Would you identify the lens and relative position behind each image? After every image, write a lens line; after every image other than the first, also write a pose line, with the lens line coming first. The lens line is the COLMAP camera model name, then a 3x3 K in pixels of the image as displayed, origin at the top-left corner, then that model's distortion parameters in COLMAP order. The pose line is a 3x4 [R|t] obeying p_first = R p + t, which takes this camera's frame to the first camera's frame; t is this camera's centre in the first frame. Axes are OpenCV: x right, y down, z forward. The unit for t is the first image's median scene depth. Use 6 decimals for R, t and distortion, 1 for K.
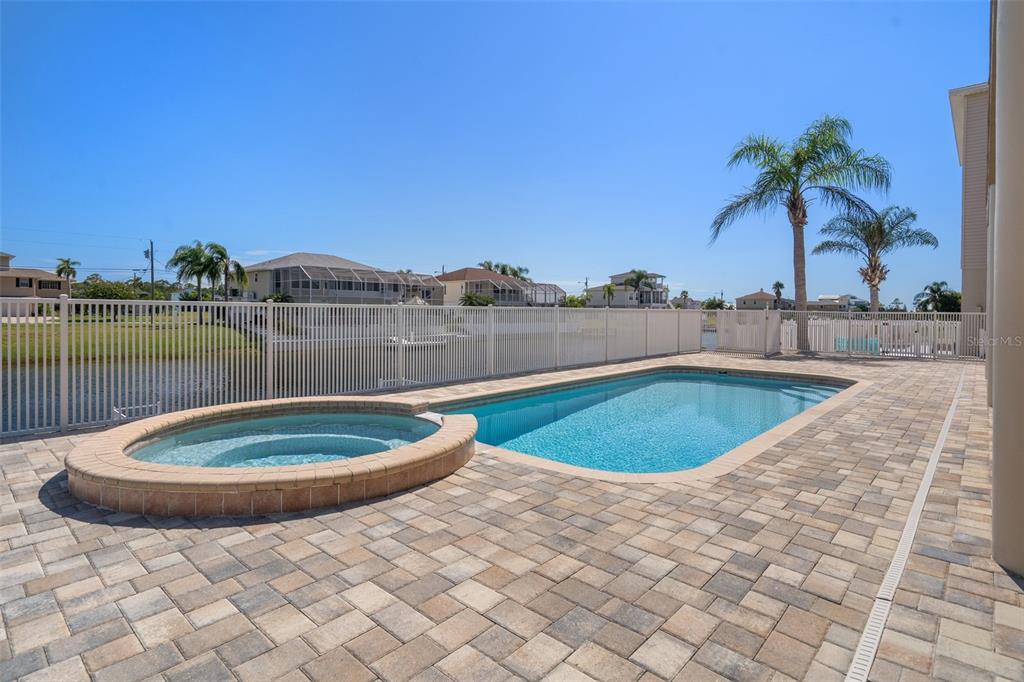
lens RADIAL K [[517.5, 0, 512.2], [0, 517.5, 313.8], [0, 0, 1]] dist [-0.000635, -0.000038]
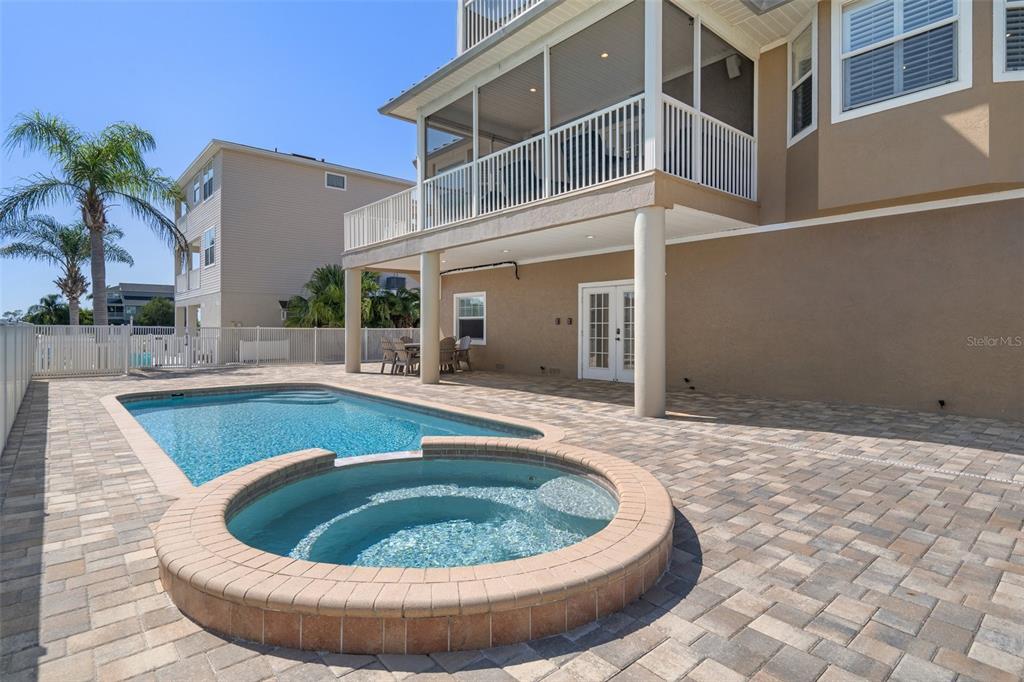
lens RADIAL K [[528.8, 0, 512.2], [0, 528.8, 324.7], [0, 0, 1]] dist [0.001871, -0.000129]
pose [[0.115046, -0.000233, 0.993360, -0.158242], [0.005338, 0.999986, -0.000383, -0.002523], [-0.993346, 0.005346, 0.115045, 0.108026]]
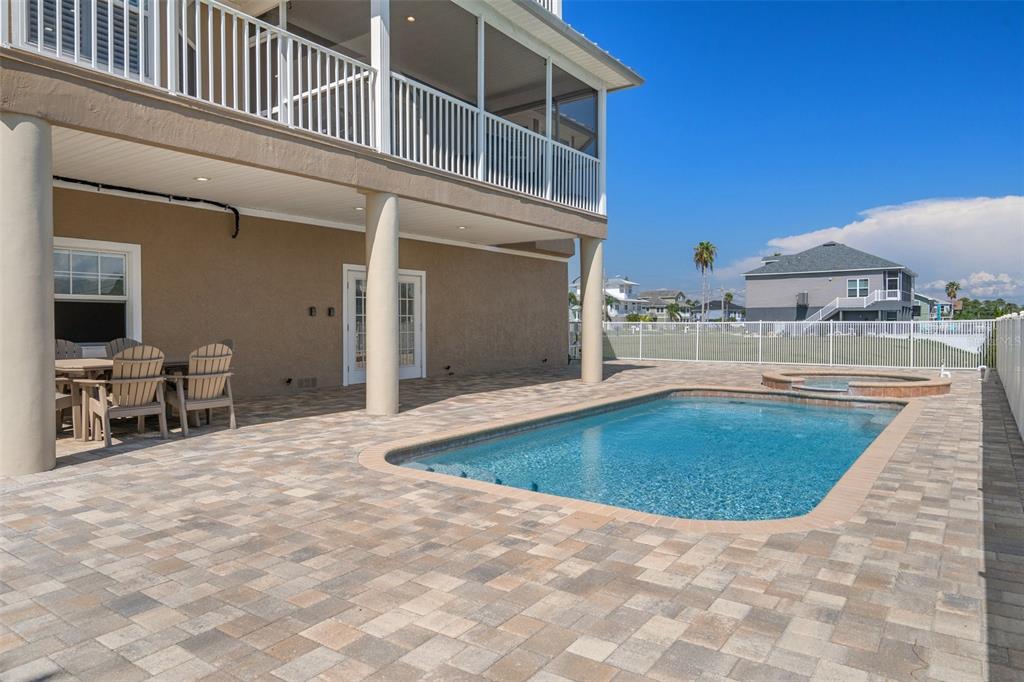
lens RADIAL K [[649.0, 0, 500.4], [0, 649.0, 325.4], [0, 0, 1]] dist [-0.002383, 0.000130]
pose [[-0.994725, -0.004492, -0.102483, 0.186925], [-0.005398, 0.999949, 0.008560, -0.001070], [0.102439, 0.009068, -0.994698, 0.486933]]
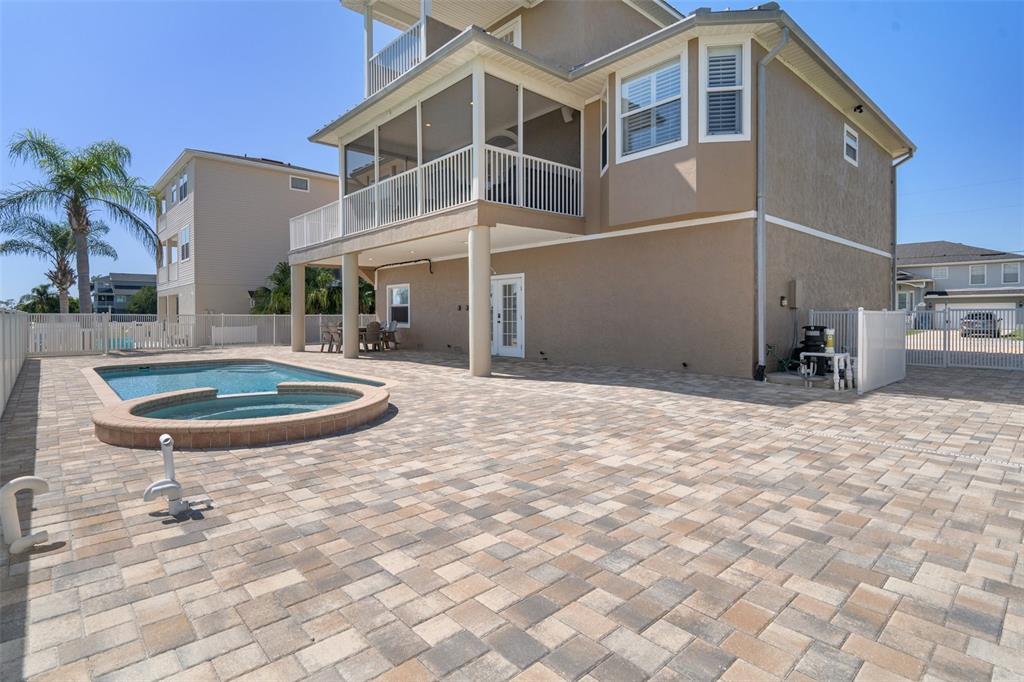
lens RADIAL K [[517.5, 0, 512.2], [0, 517.5, 313.8], [0, 0, 1]] dist [-0.000635, -0.000038]
pose [[0.094815, -0.006411, 0.995474, -0.235292], [0.010864, 0.999926, 0.005405, -0.001642], [-0.995436, 0.010302, 0.094877, 0.022490]]
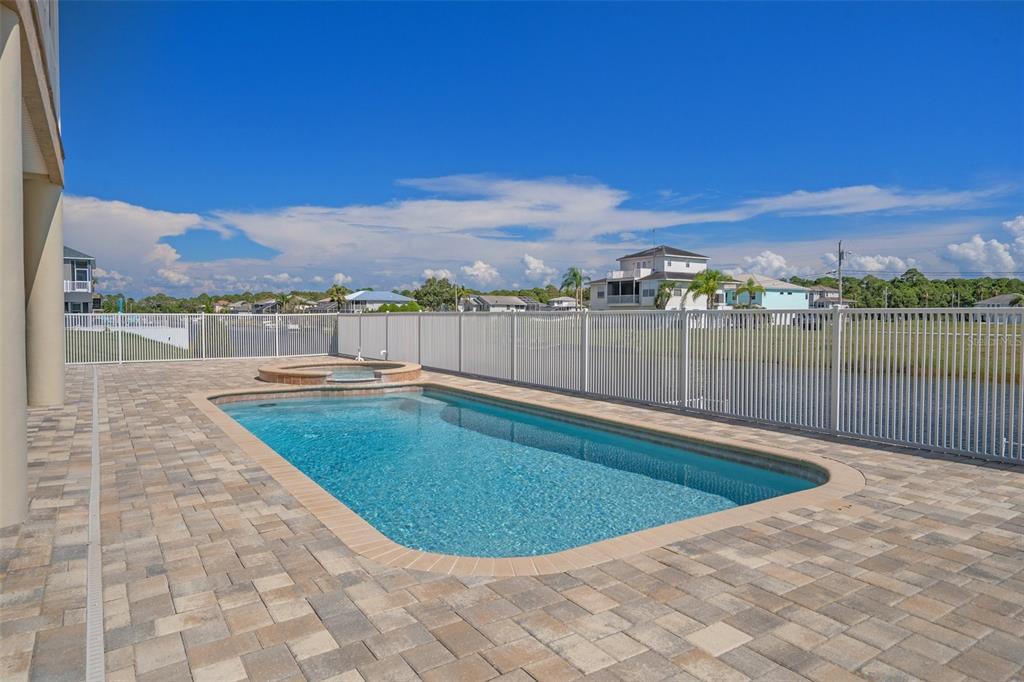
lens RADIAL K [[630.8, 0, 512.0], [0, 630.8, 341.0], [0, 0, 1]] dist [0.005883, 0.001101]
pose [[-0.247903, 0.030859, -0.968293, 0.290568], [-0.009941, 0.999359, 0.034394, 0.000705], [0.968734, 0.018153, -0.247438, 0.336318]]
